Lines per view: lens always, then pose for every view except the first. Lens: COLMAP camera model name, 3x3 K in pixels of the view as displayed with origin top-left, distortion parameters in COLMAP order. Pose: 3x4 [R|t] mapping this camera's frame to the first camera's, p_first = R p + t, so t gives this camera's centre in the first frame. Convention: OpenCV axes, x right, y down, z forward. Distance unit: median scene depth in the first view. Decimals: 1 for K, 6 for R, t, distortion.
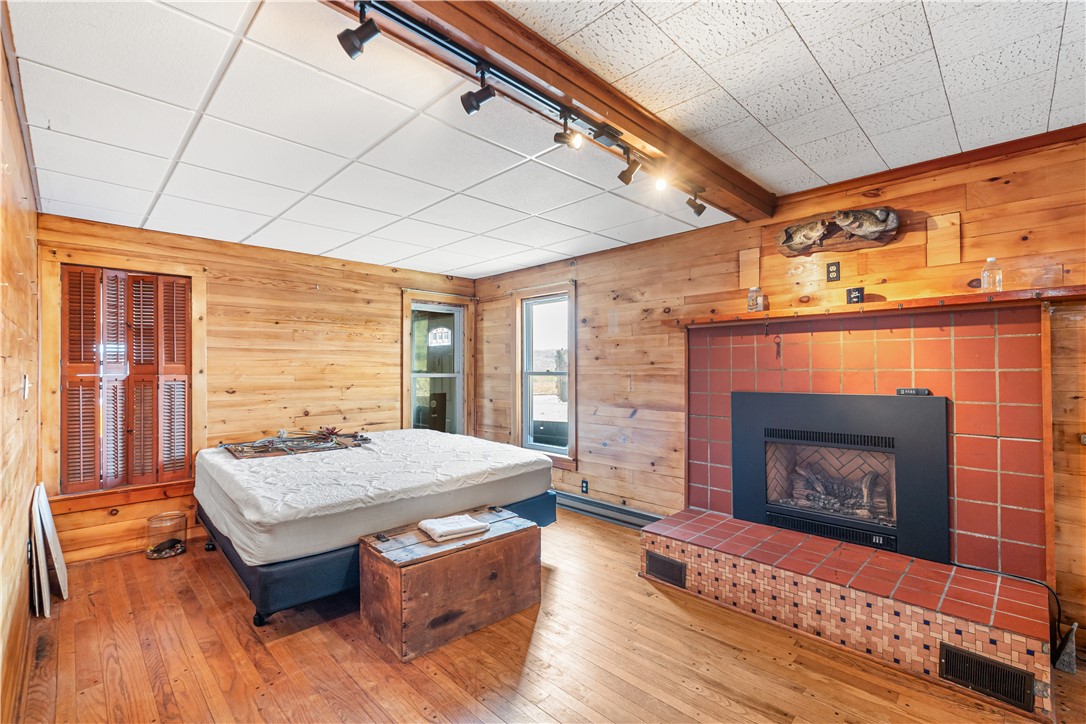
lens RADIAL K [[480.1, 0, 548.7], [0, 480.1, 353.1], [0, 0, 1]] dist [-0.005649, 0.000258]
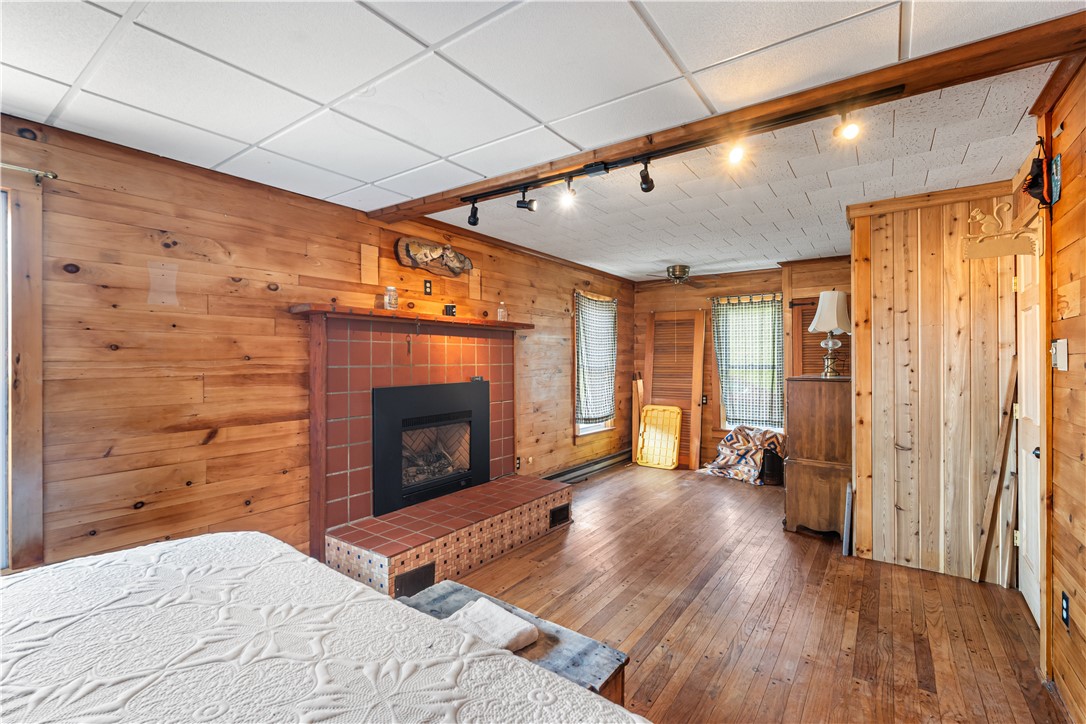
lens RADIAL K [[480.1, 0, 548.7], [0, 480.1, 353.1], [0, 0, 1]] dist [-0.005649, 0.000258]
pose [[-0.158919, 0.015010, 0.987177, -0.655112], [-0.030691, 0.999326, -0.020135, 0.017408], [-0.986814, -0.033498, -0.158352, 0.826863]]
